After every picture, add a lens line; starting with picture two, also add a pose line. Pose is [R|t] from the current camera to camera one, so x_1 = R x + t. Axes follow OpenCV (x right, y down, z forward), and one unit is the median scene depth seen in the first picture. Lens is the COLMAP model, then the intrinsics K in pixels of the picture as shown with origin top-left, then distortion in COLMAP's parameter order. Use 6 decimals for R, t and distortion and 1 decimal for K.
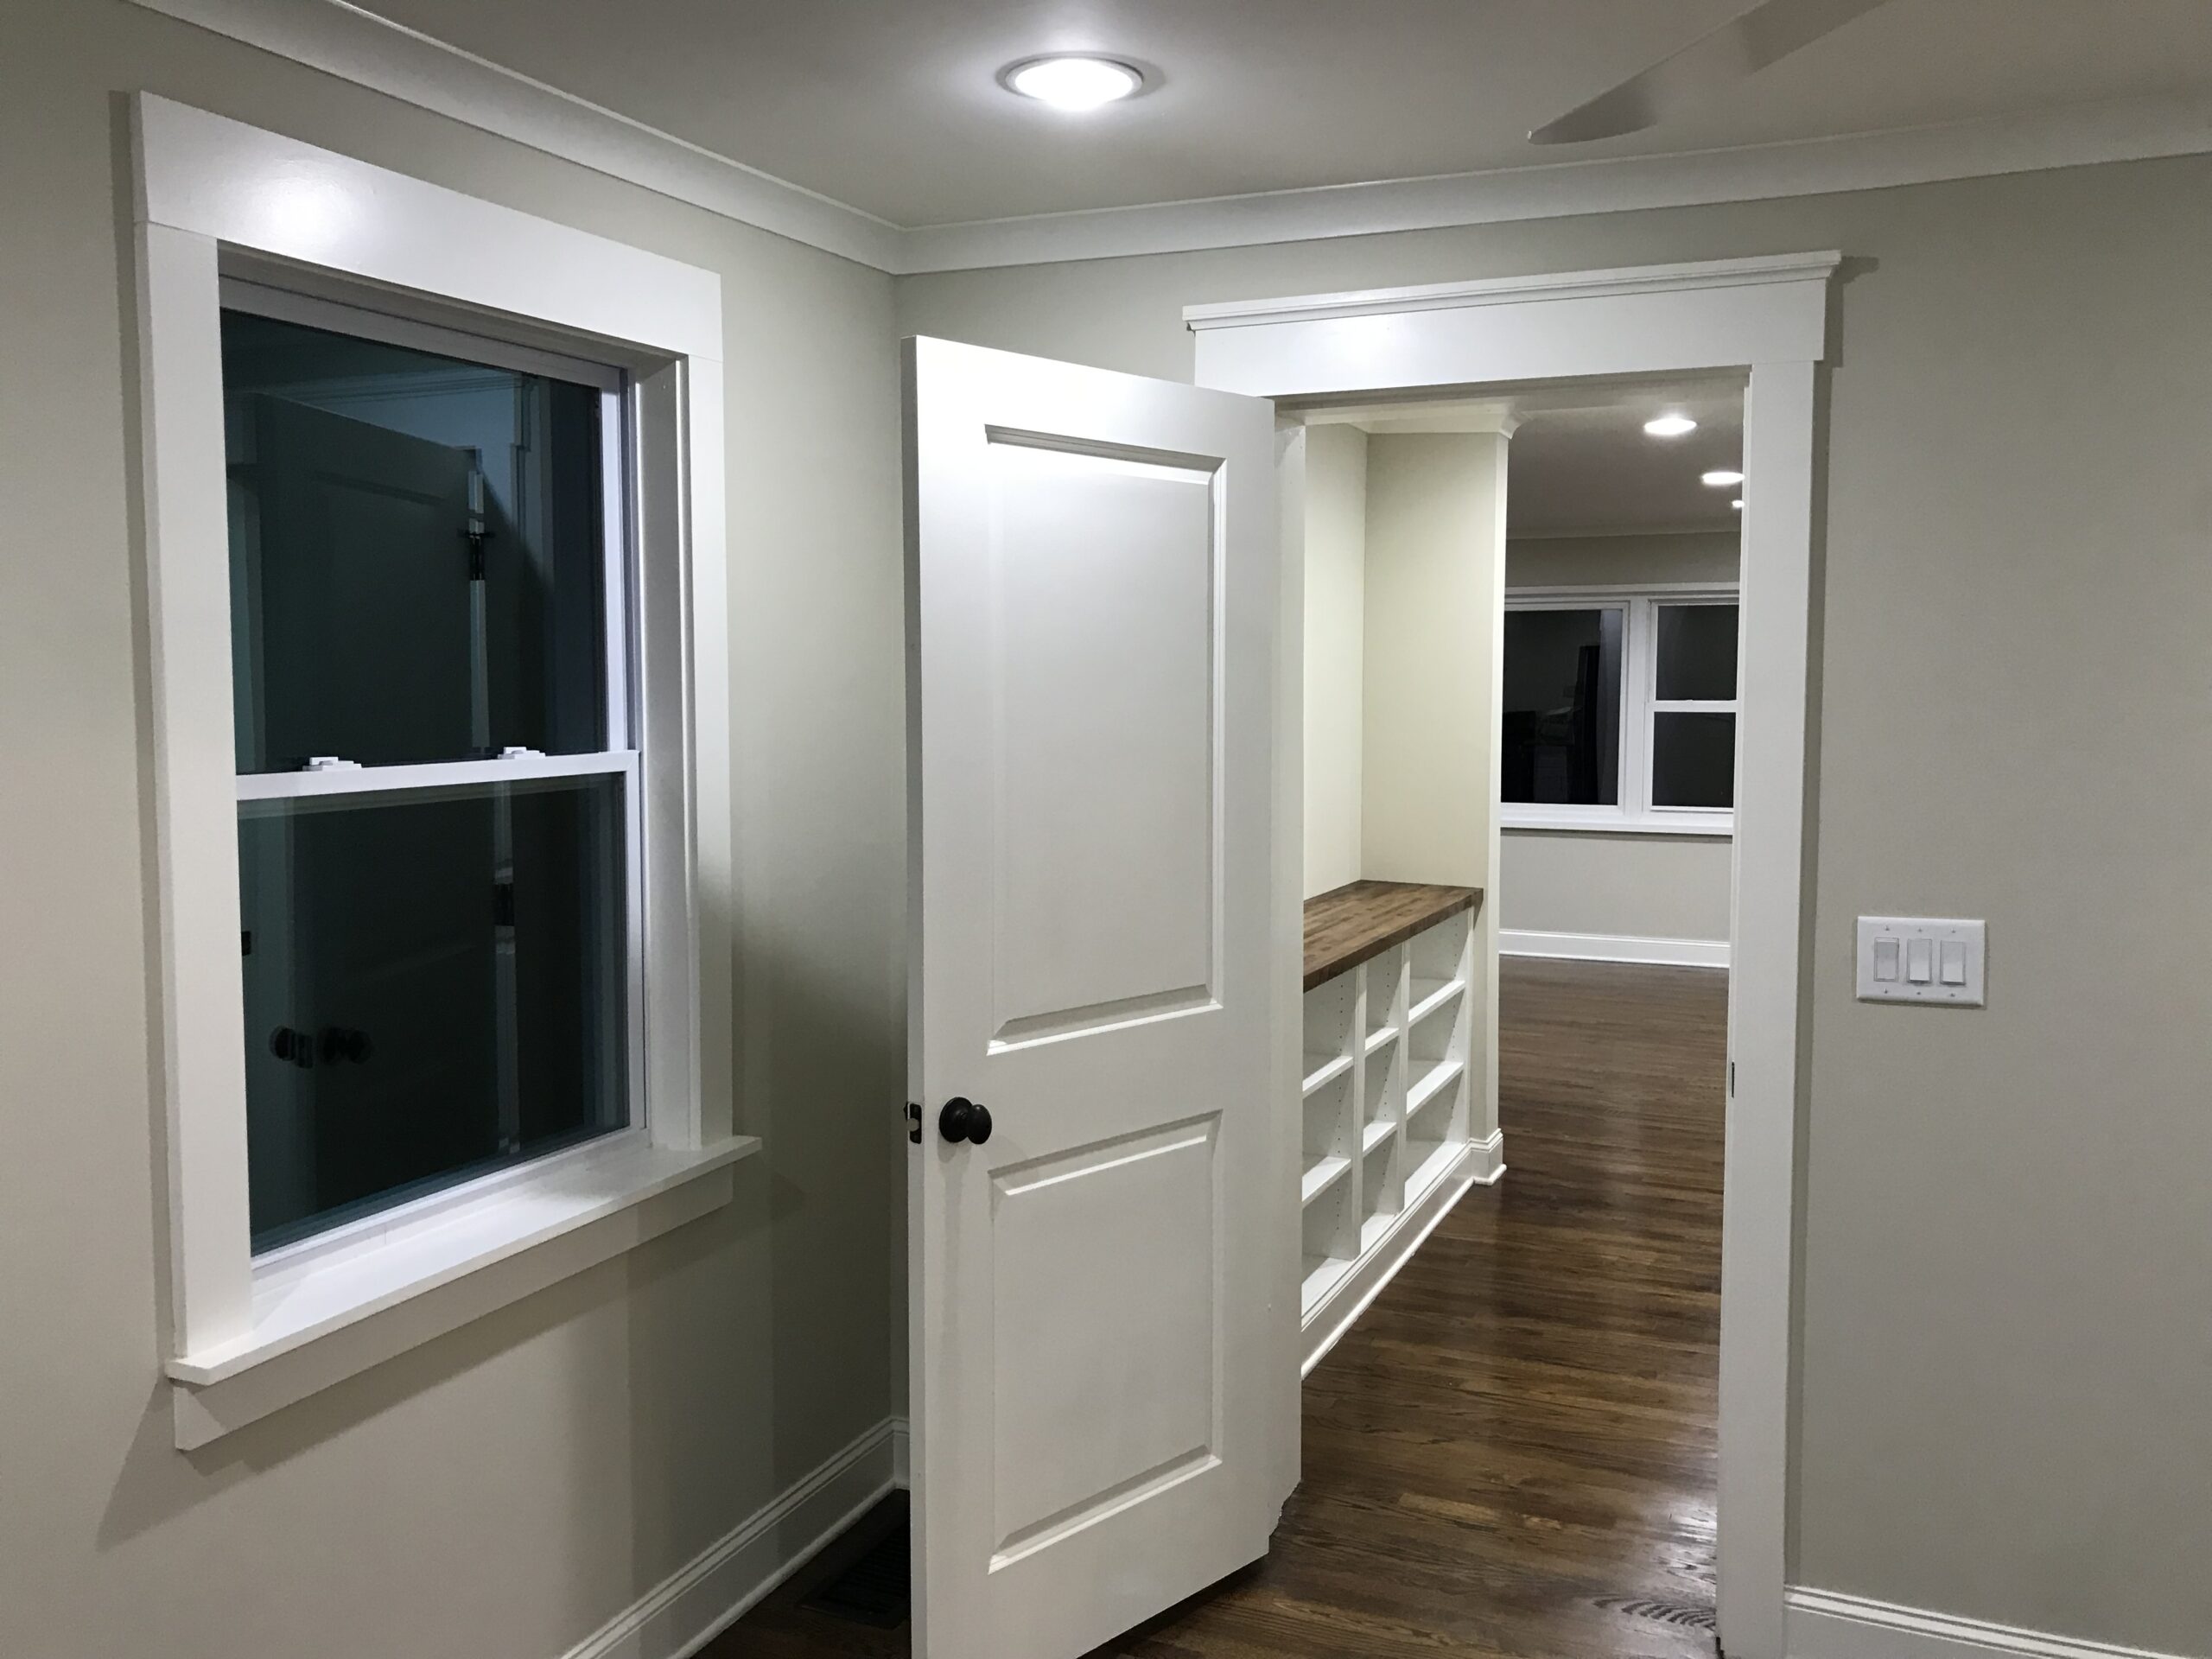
lens RADIAL K [[1806.1, 0, 1115.5], [0, 1806.1, 791.9], [0, 0, 1]] dist [0.045955, -0.064819]
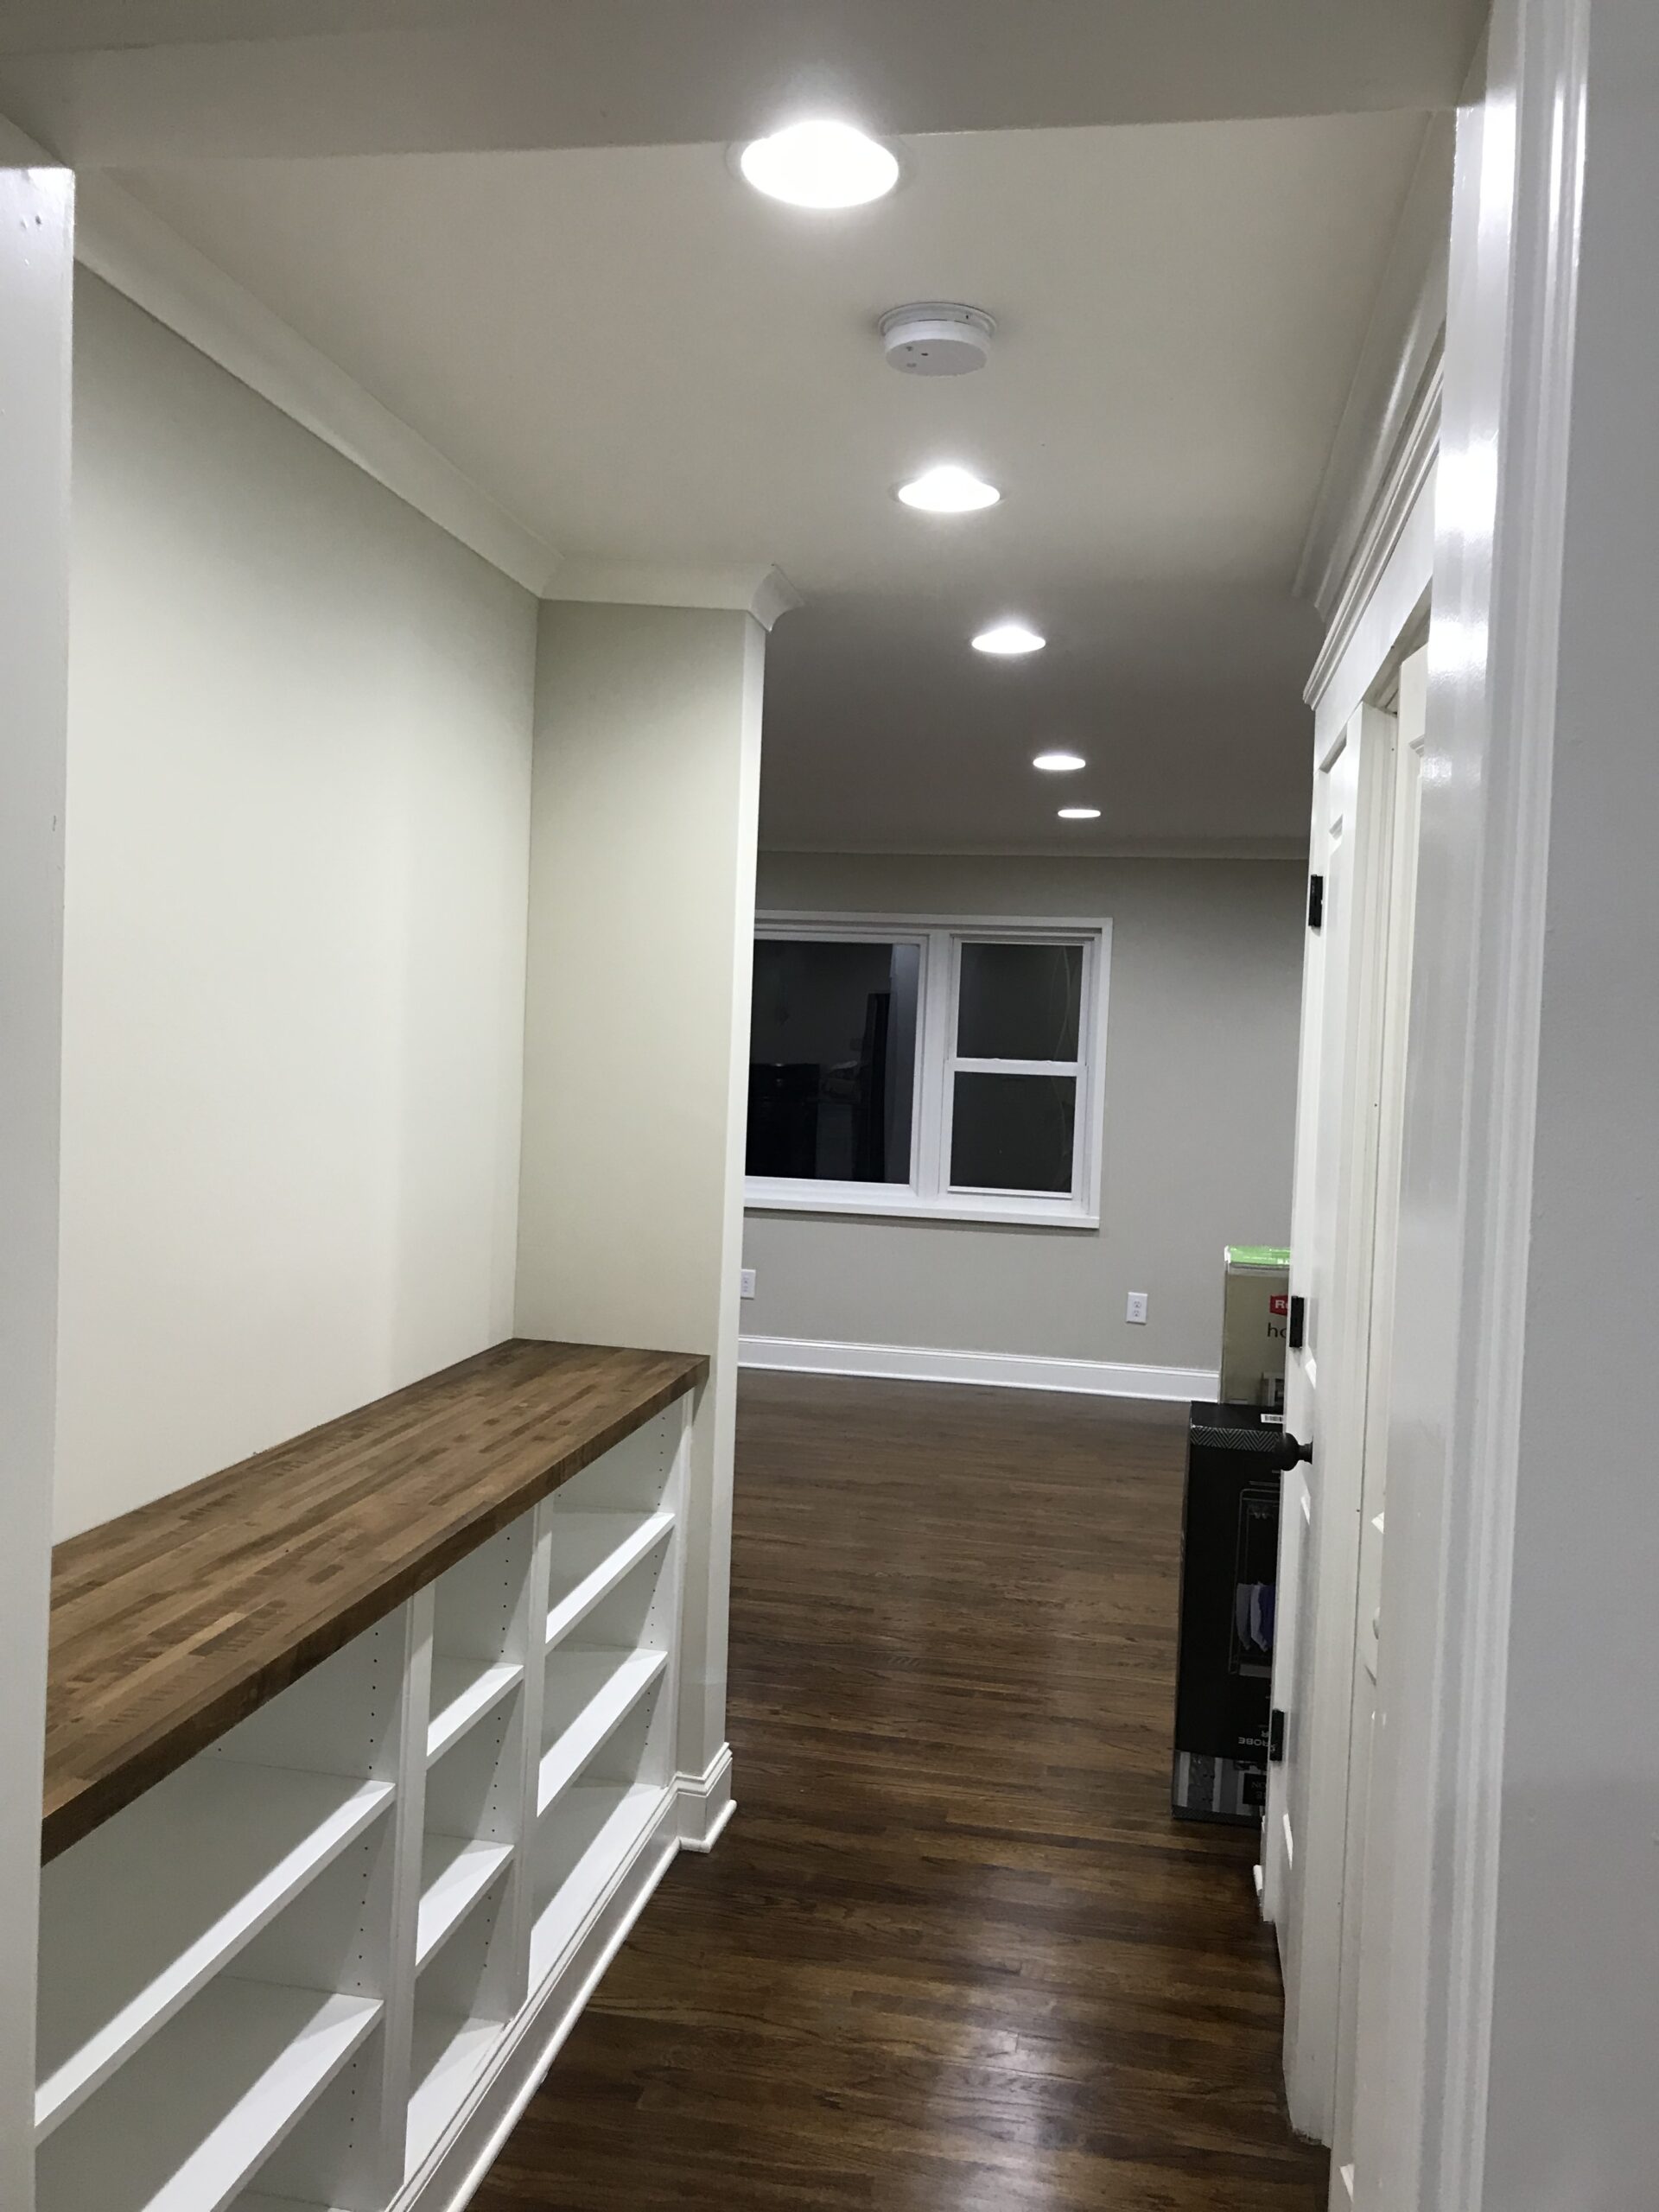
lens RADIAL K [[1806.1, 0, 832.3], [0, 1806.1, 1104.9], [0, 0, 1]] dist [0.045955, -0.064819]
pose [[0.972712, 0.026358, 0.230513, 0.099596], [-0.022183, 0.999540, -0.020682, -0.019451], [-0.230952, 0.015004, 0.972849, 0.390688]]
